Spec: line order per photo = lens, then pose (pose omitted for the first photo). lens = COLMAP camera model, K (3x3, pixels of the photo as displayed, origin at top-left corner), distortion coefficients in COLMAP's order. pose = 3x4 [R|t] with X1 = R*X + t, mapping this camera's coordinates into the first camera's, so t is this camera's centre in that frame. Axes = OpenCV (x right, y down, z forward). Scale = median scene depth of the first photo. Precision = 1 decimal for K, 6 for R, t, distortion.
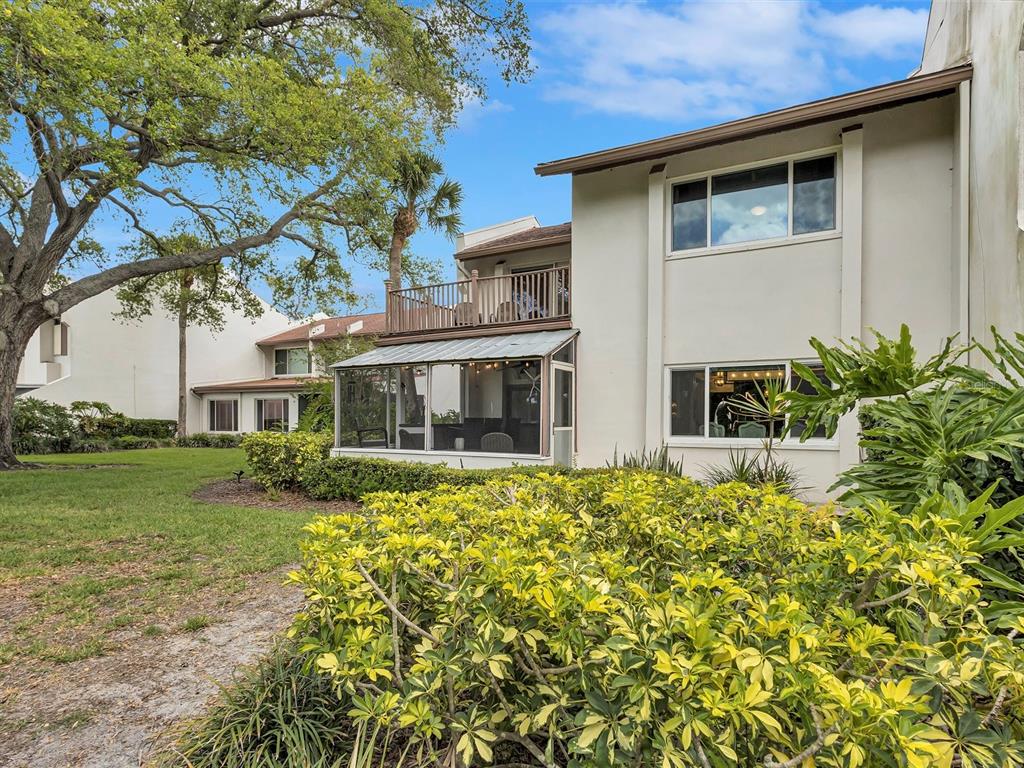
lens RADIAL K [[584.4, 0, 510.0], [0, 584.4, 431.1], [0, 0, 1]] dist [0.003094, 0.000429]
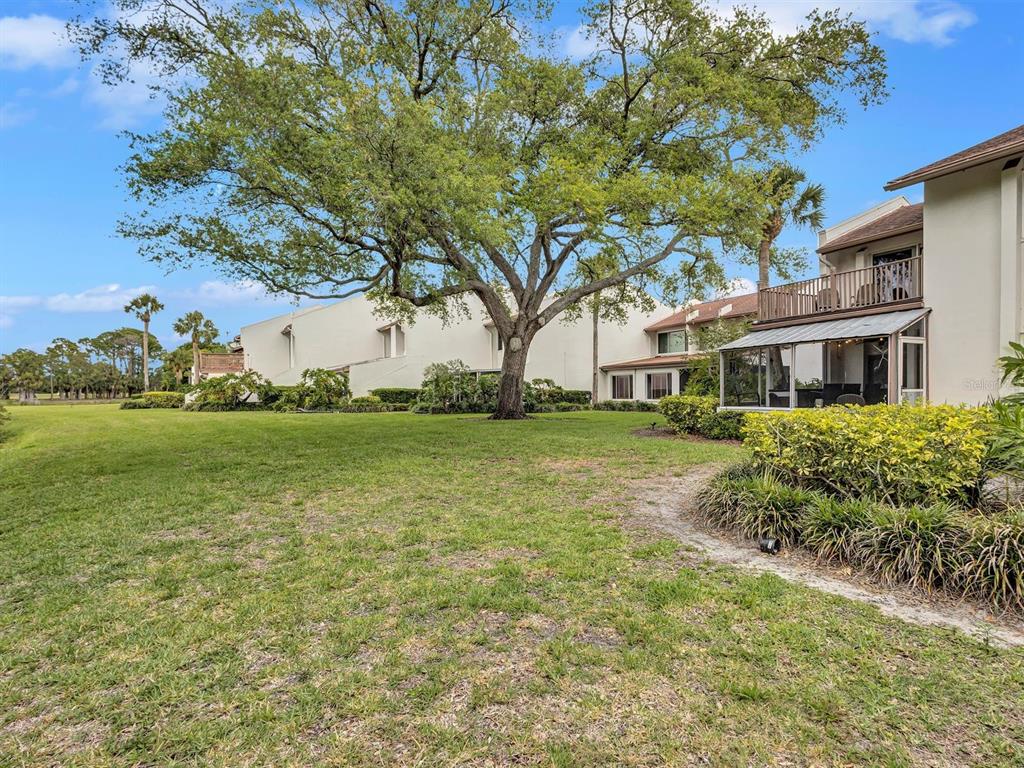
lens RADIAL K [[558.2, 0, 532.8], [0, 558.2, 396.9], [0, 0, 1]] dist [0.018490, -0.000047]
pose [[0.838027, -0.005561, -0.545600, 0.040260], [0.000184, 0.999951, -0.009910, 0.012529], [0.545628, 0.008204, 0.837987, -0.261575]]
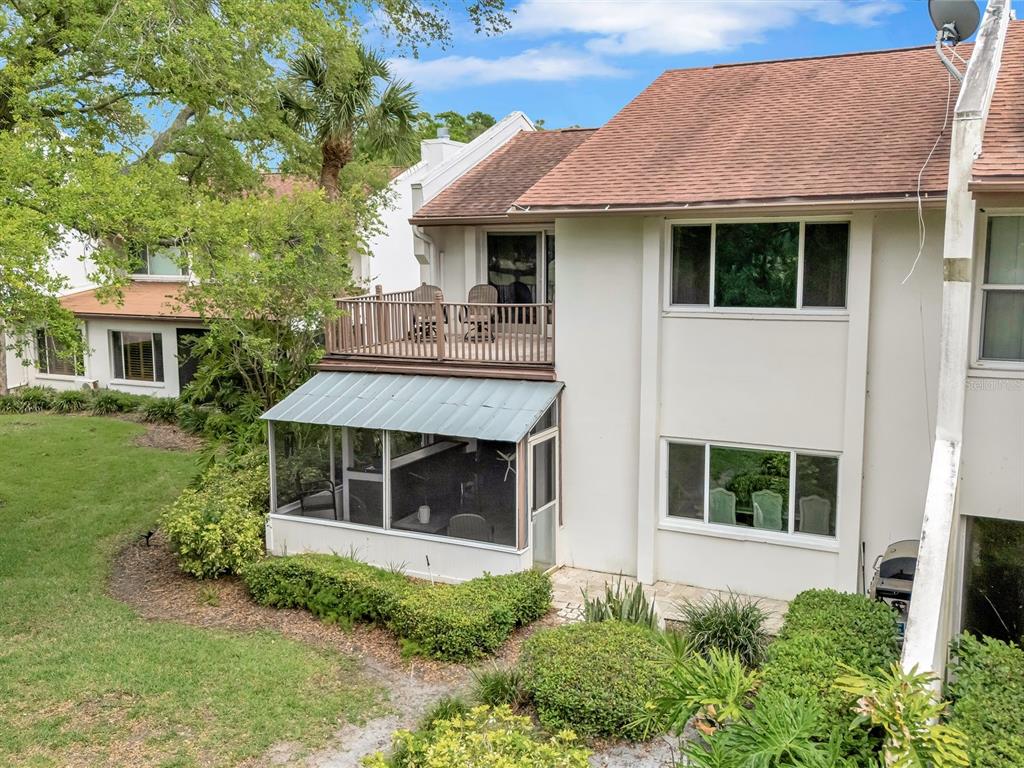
lens RADIAL K [[1011.6, 0, 527.2], [0, 1011.6, 372.1], [0, 0, 1]] dist [0.083502, -0.104275]
pose [[0.999680, -0.011396, 0.022580, 0.020717], [0.008599, 0.992696, 0.120336, -0.230569], [-0.023786, -0.120103, 0.992476, -0.277500]]
